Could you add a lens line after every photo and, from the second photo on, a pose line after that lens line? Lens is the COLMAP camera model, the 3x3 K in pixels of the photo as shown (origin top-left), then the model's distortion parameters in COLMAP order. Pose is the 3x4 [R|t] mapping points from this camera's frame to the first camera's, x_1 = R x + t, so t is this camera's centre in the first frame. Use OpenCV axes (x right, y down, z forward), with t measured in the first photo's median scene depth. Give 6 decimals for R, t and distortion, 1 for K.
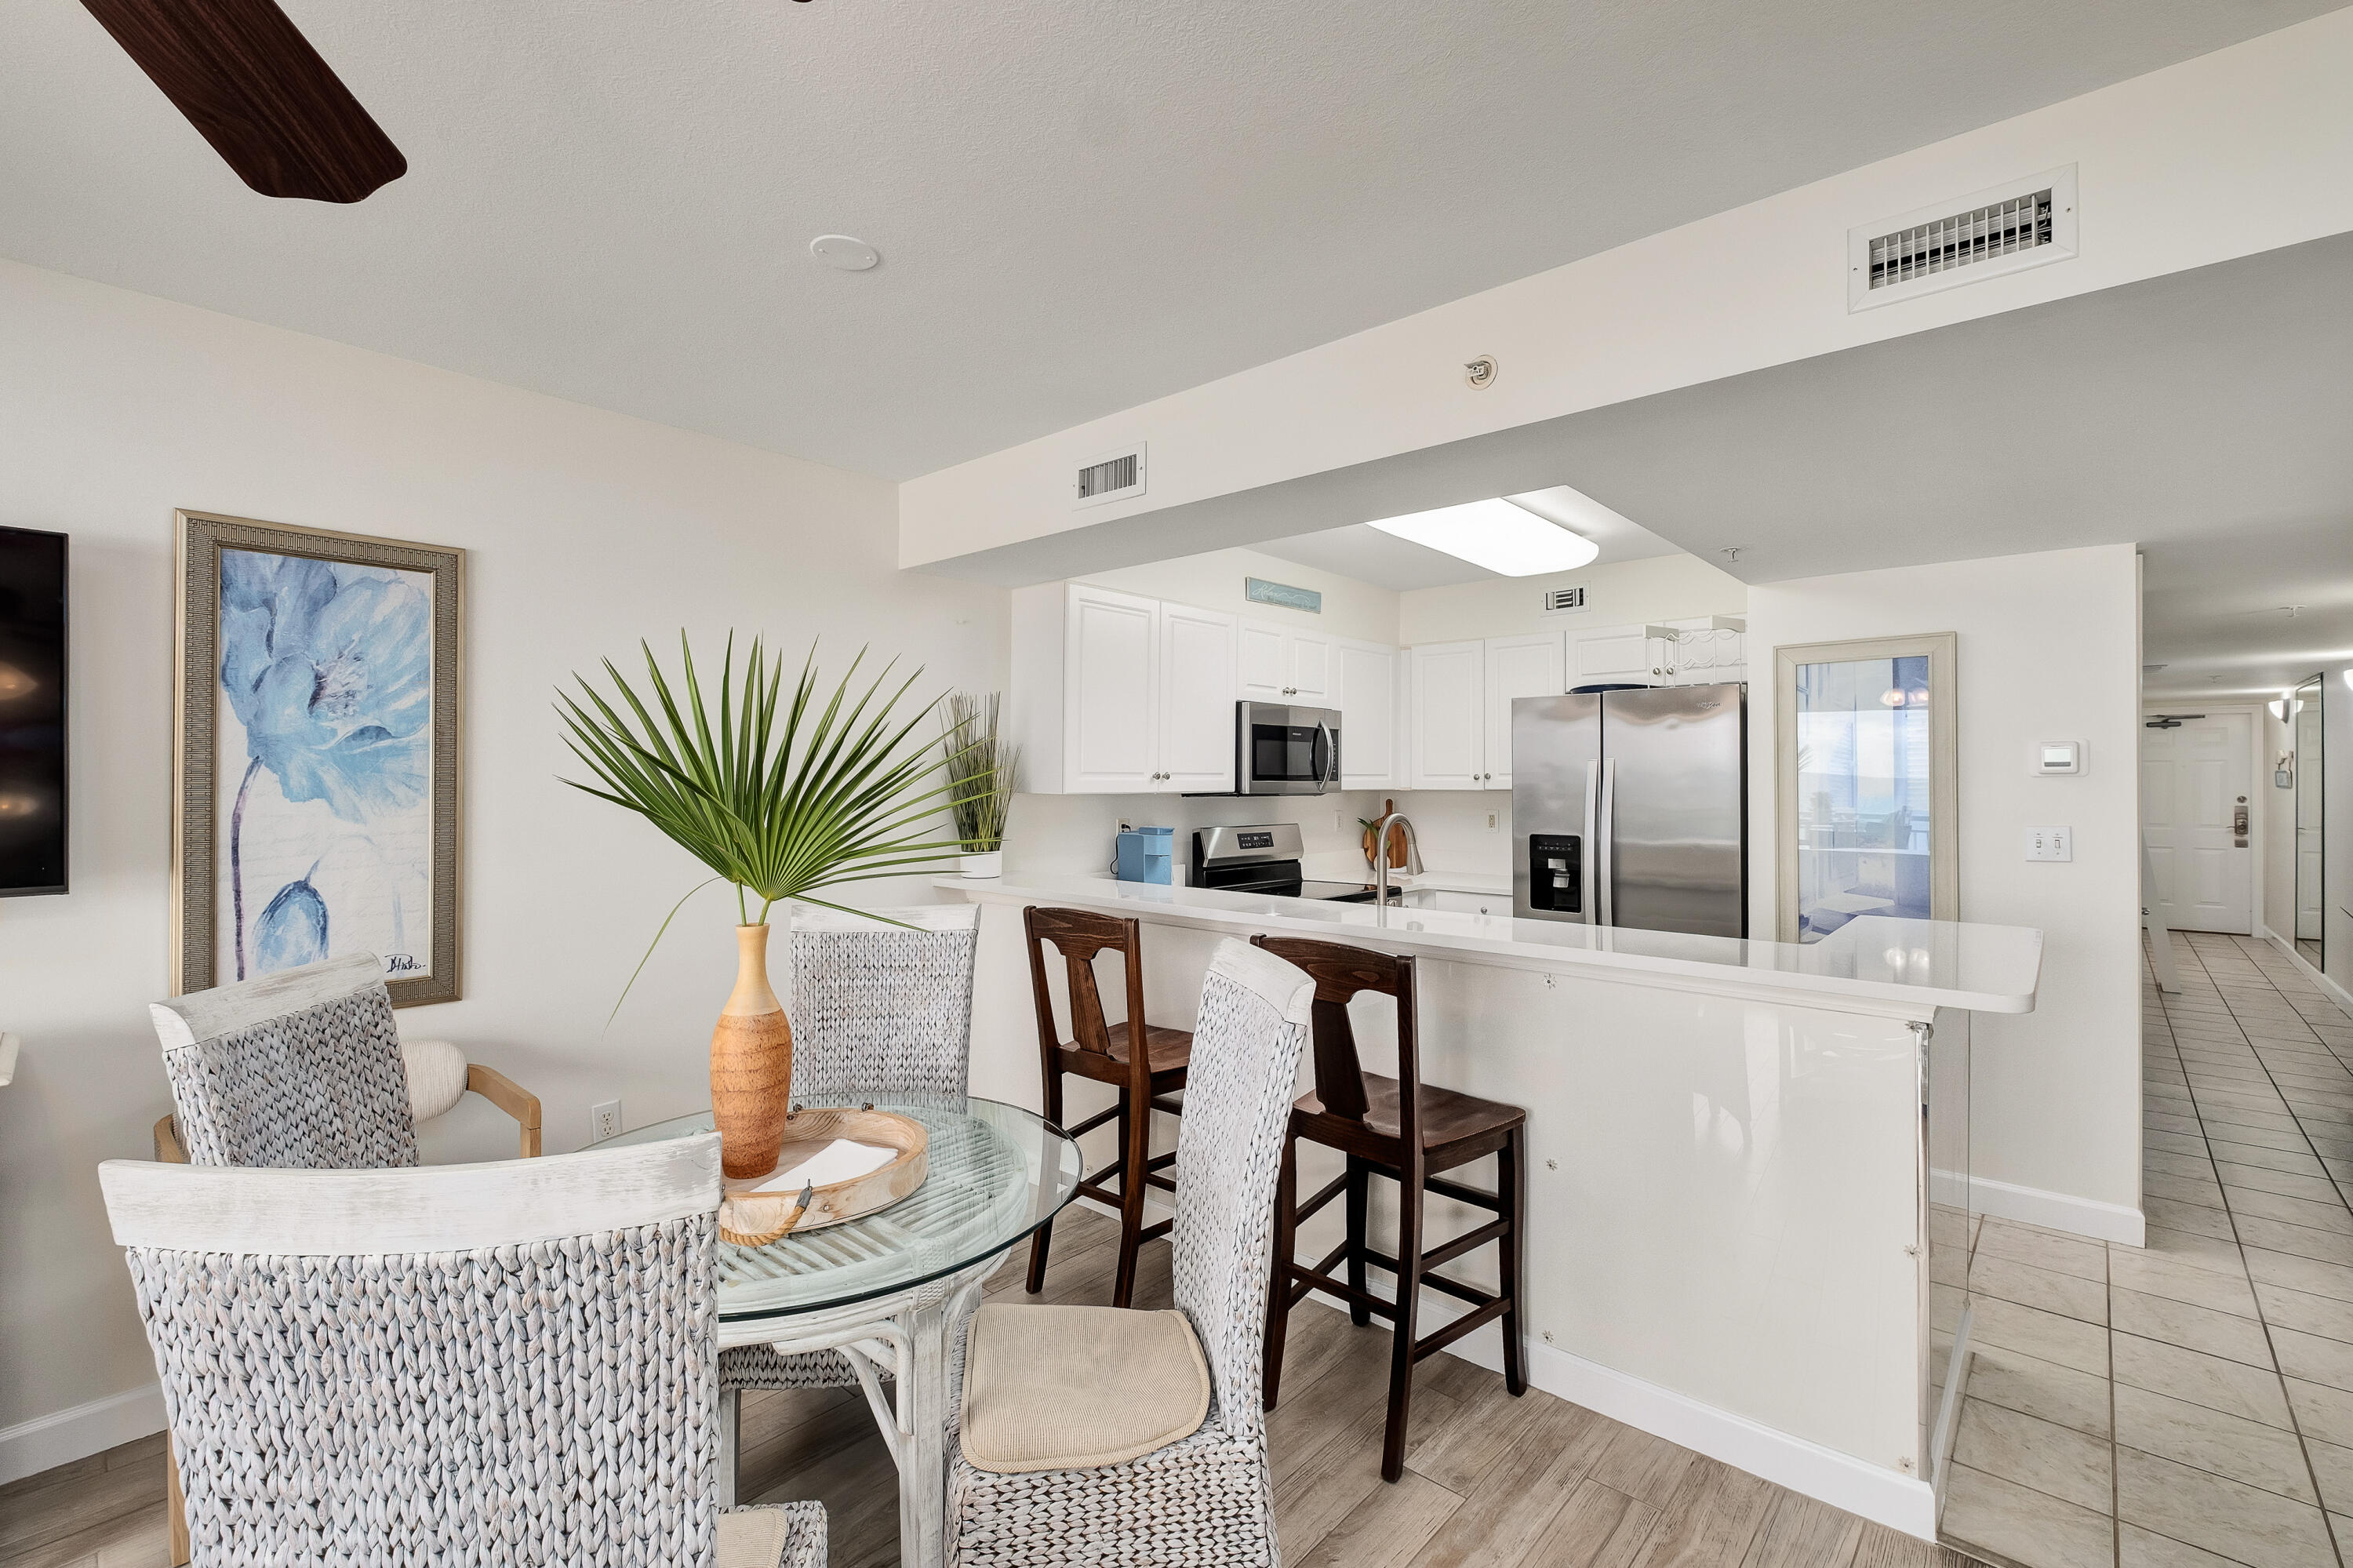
lens RADIAL K [[1033.4, 0, 1177.5], [0, 1033.4, 775.3], [0, 0, 1]] dist [-0.012026, -0.000246]
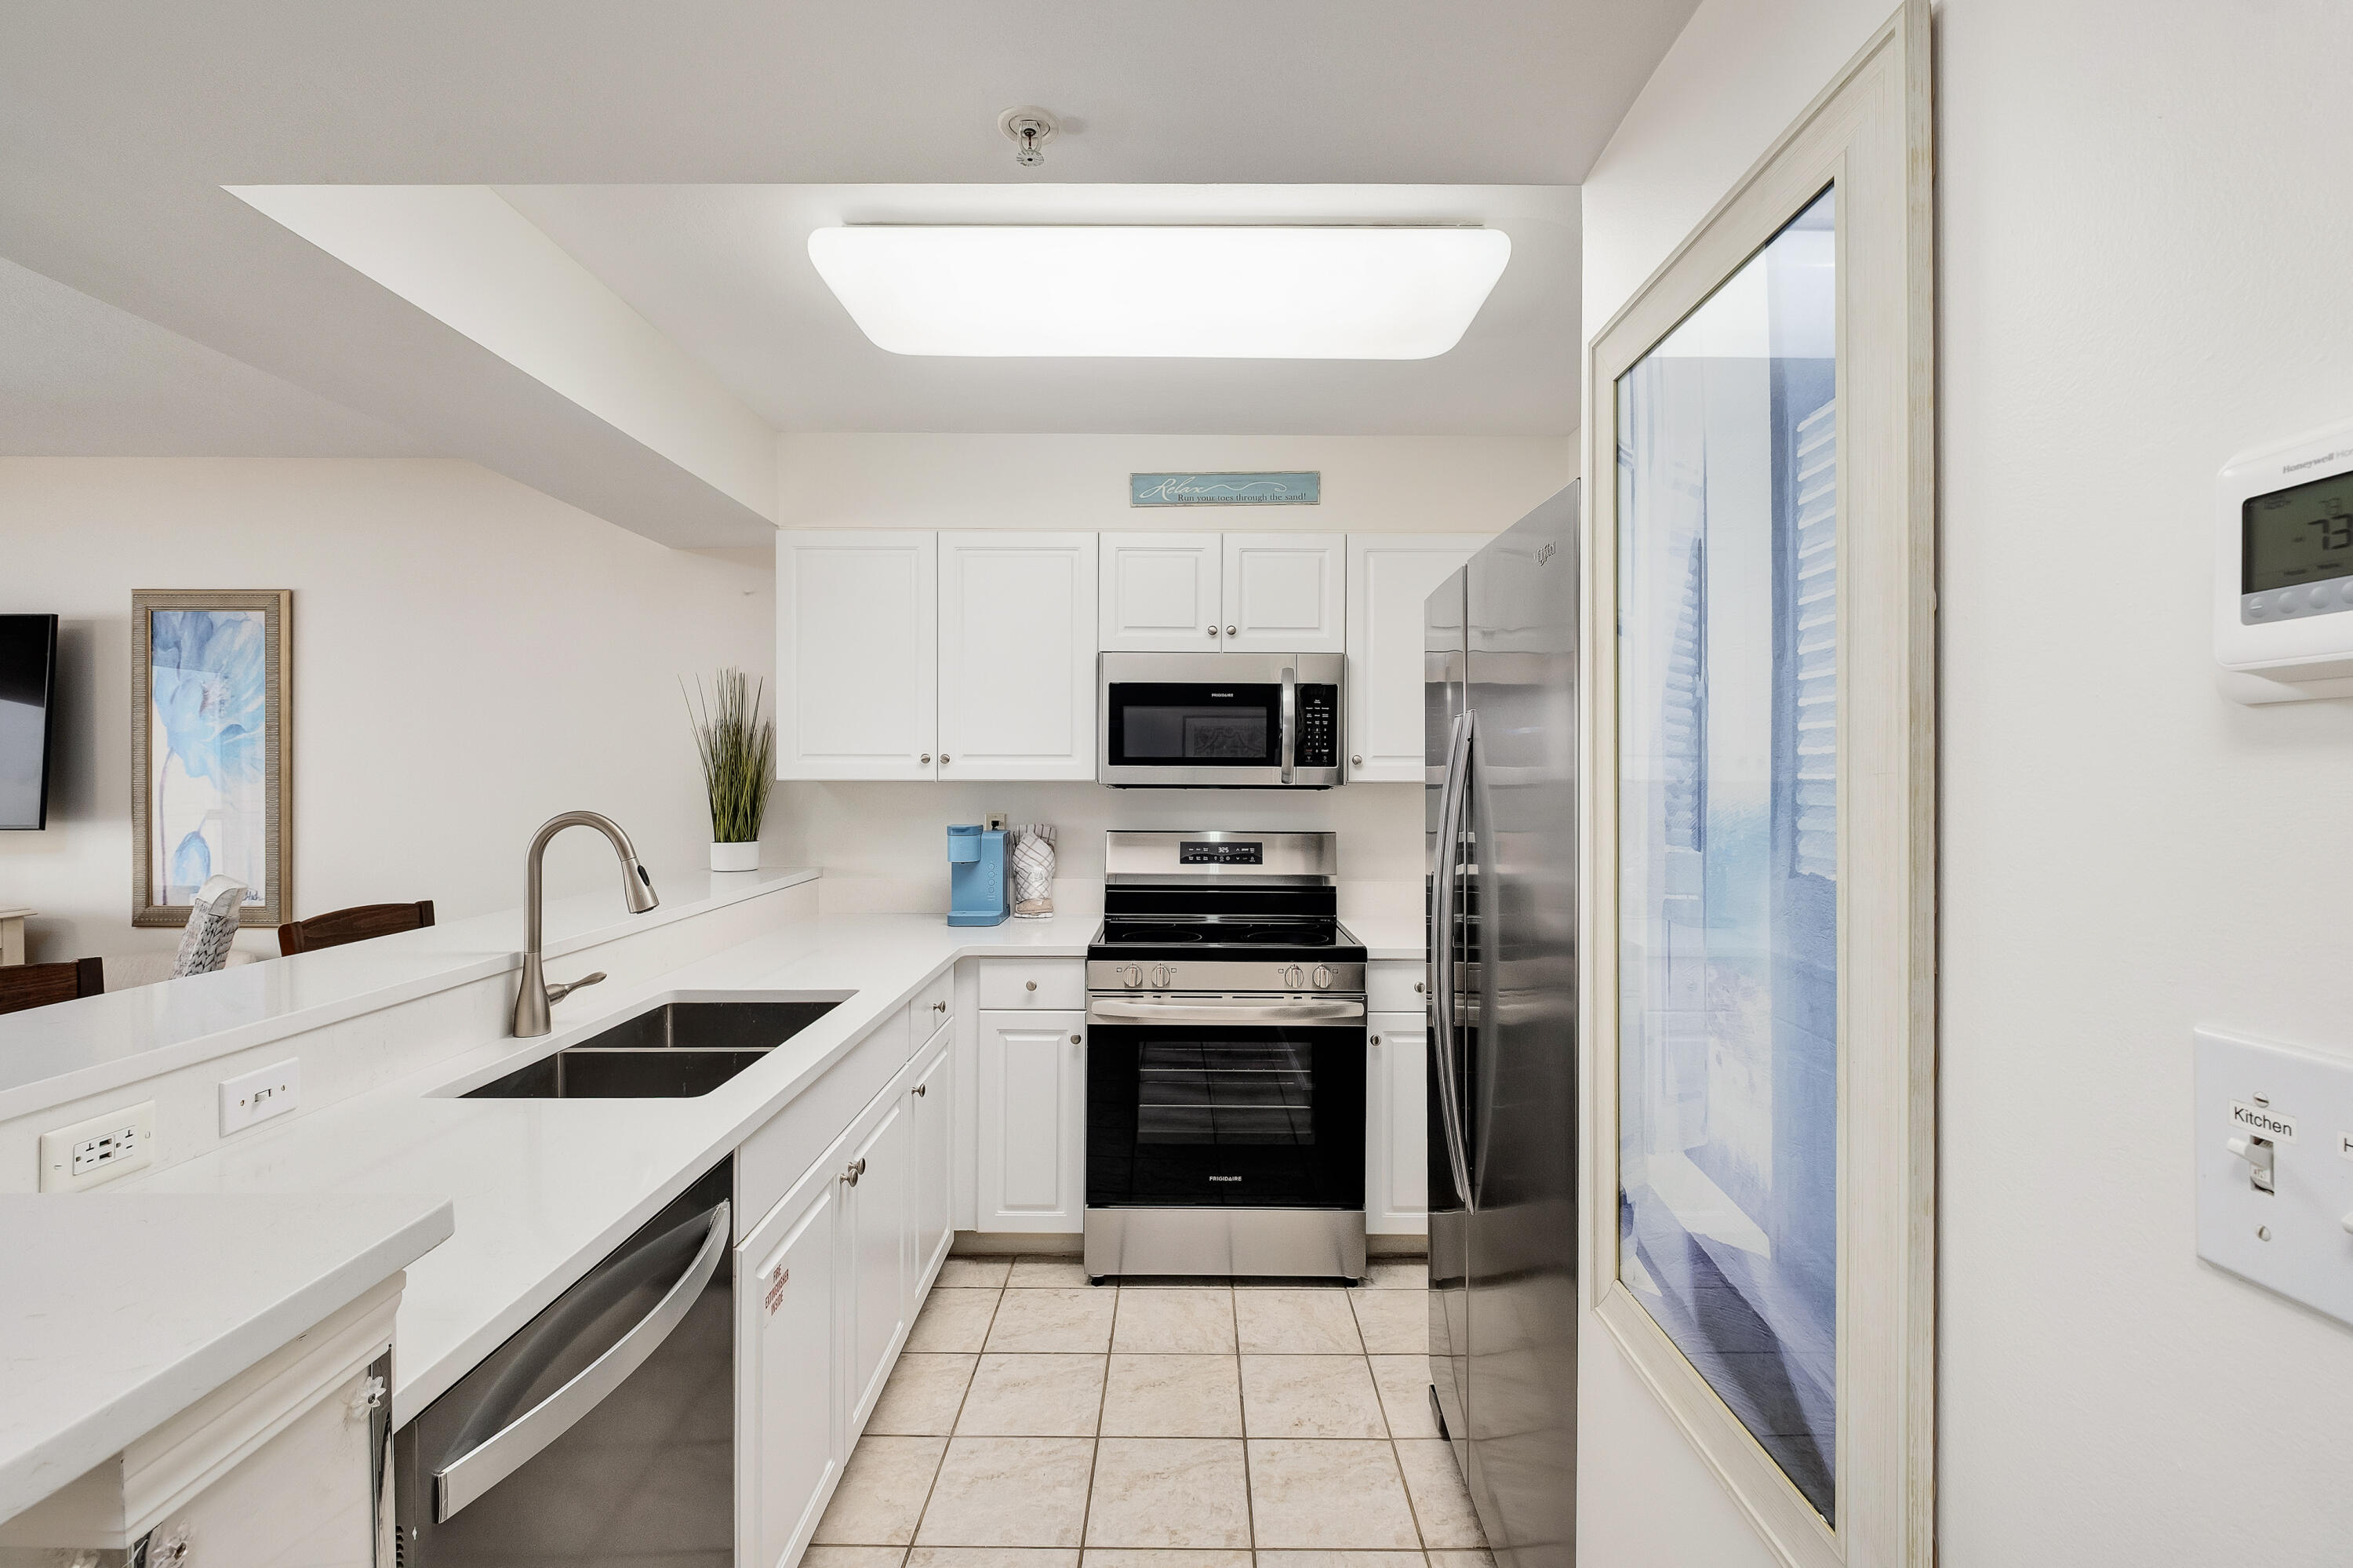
lens RADIAL K [[1033.4, 0, 1182.6], [0, 1033.4, 774.3], [0, 0, 1]] dist [-0.012026, -0.000246]
pose [[0.668383, 0.007861, -0.743776, 1.153202], [0.001126, 0.999932, 0.011580, 0.005765], [0.743816, -0.008578, 0.668329, 1.053845]]
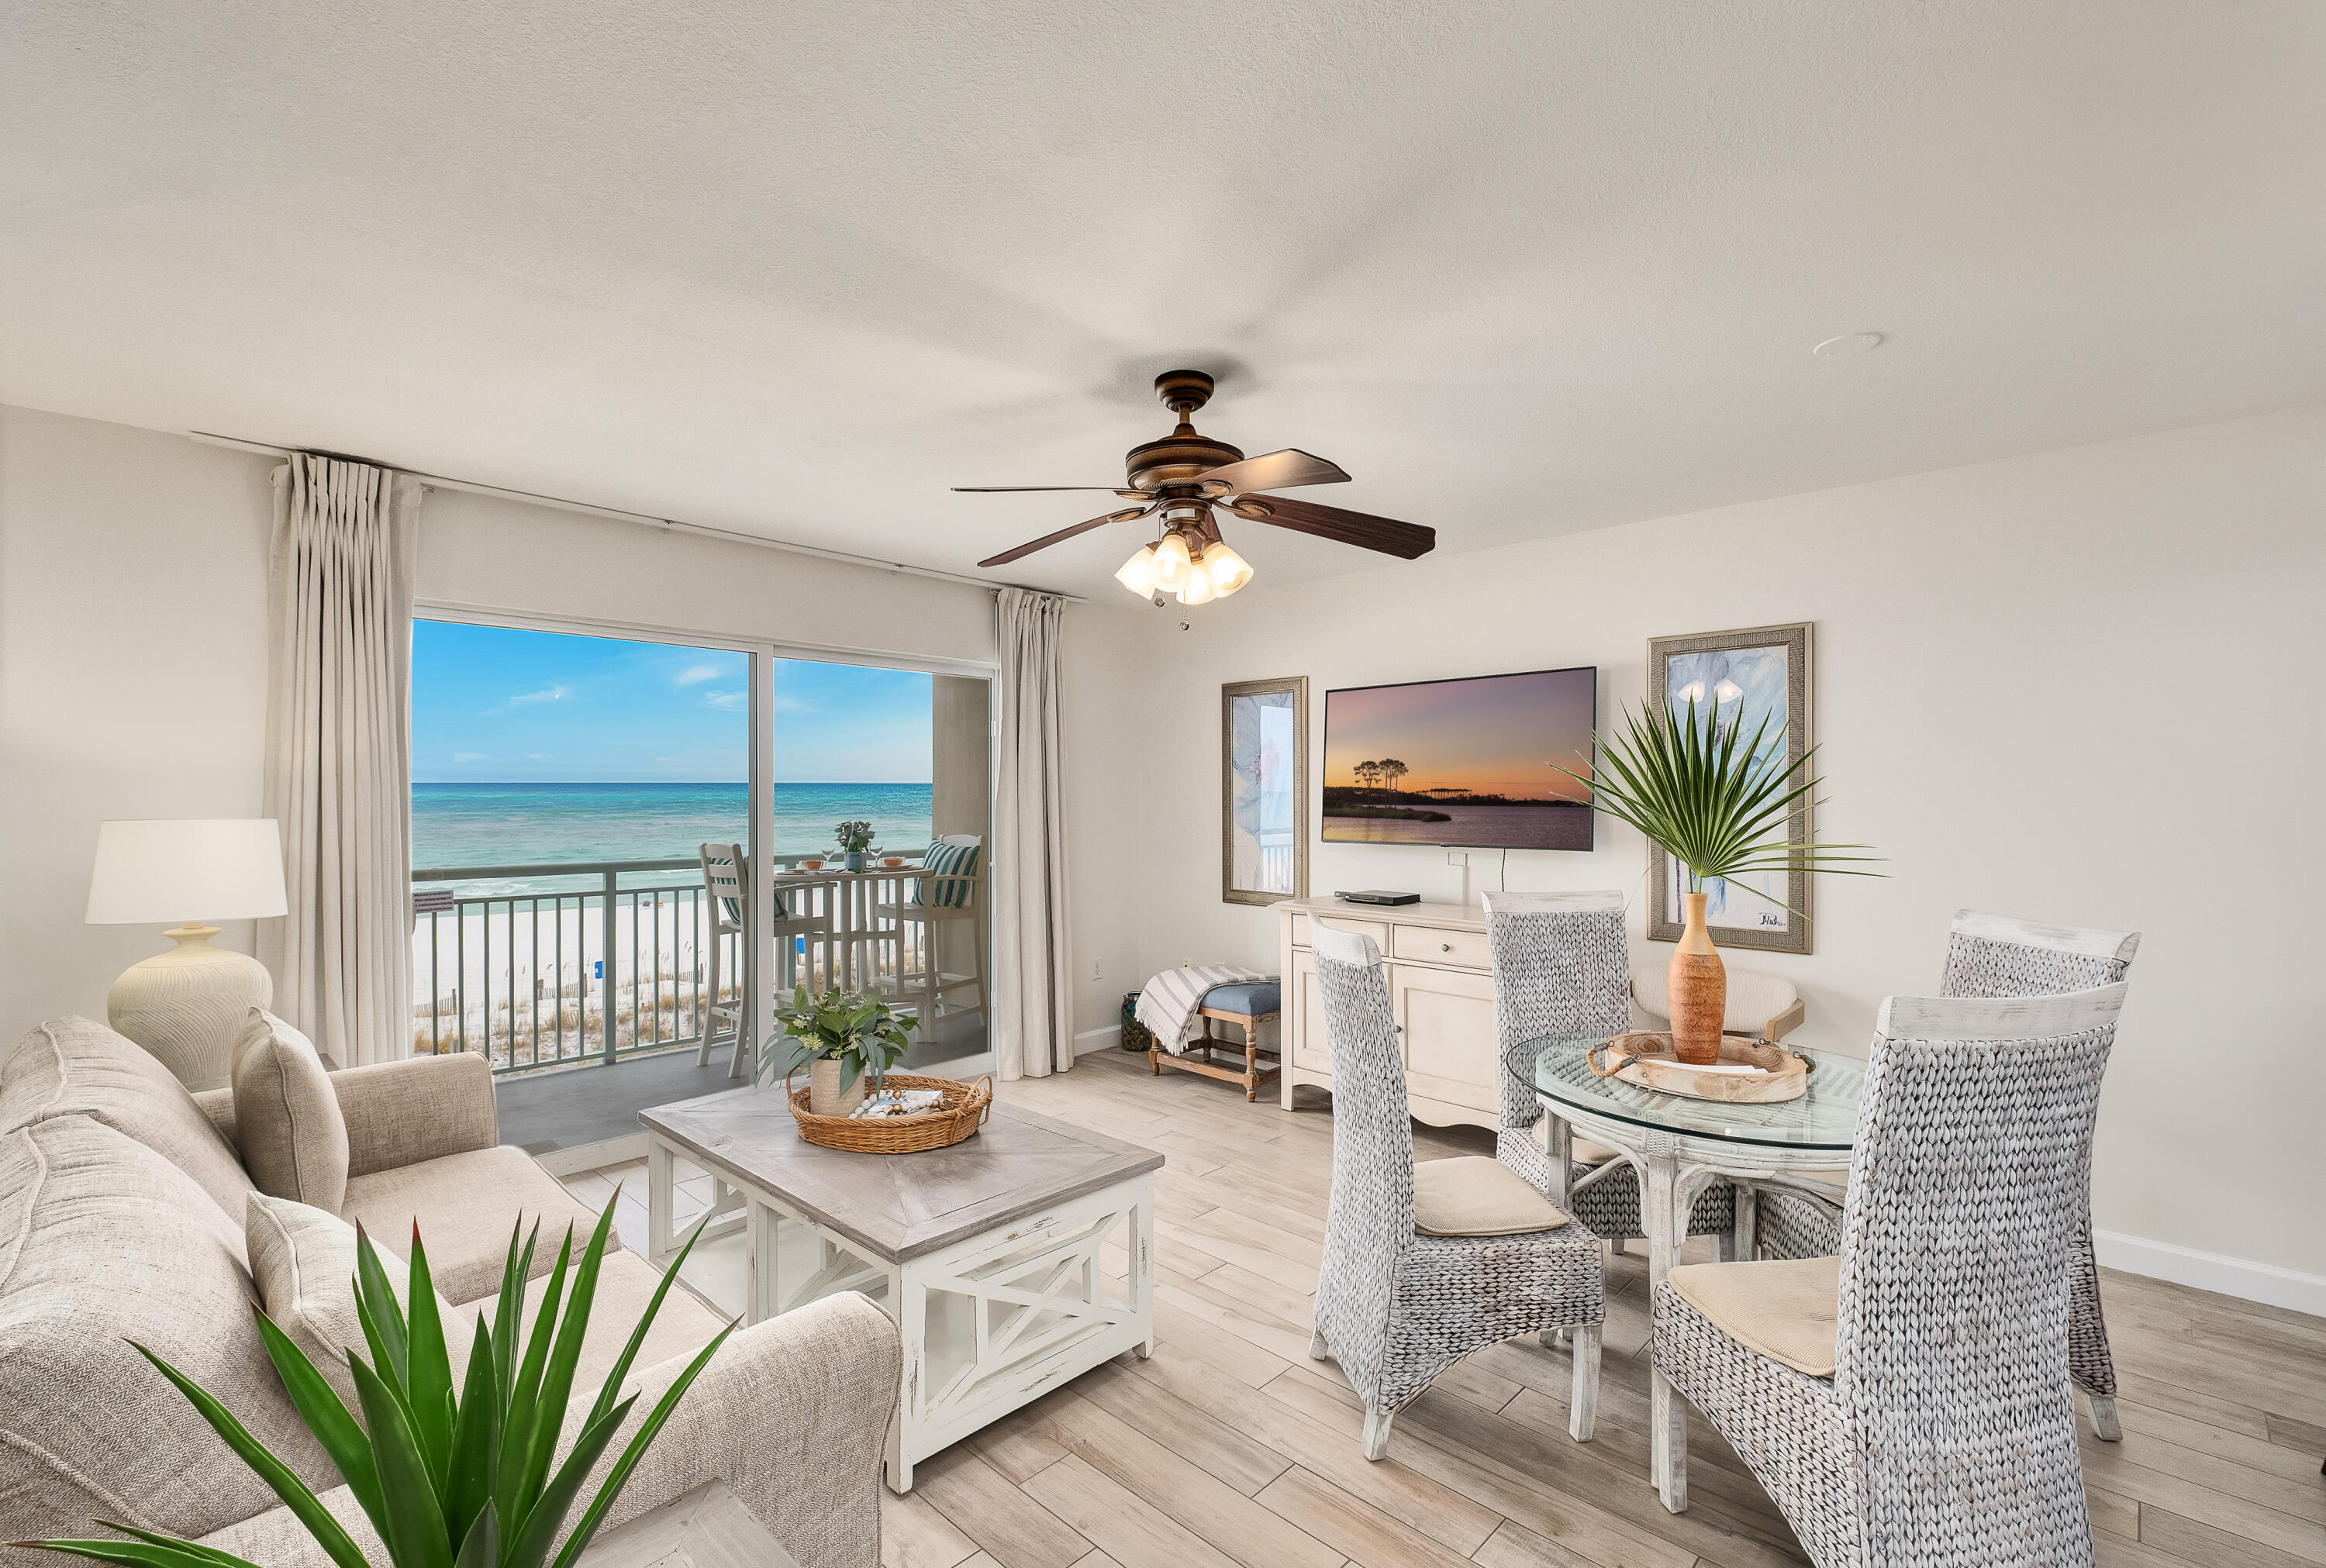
lens RADIAL K [[1004.7, 0, 1171.9], [0, 1004.7, 792.5], [0, 0, 1]] dist [-0.001102, -0.000028]
pose [[-0.029178, -0.000733, -0.999574, 0.705480], [0.007666, 0.999970, -0.000957, -0.000675], [0.999545, -0.007691, -0.029172, 0.211581]]
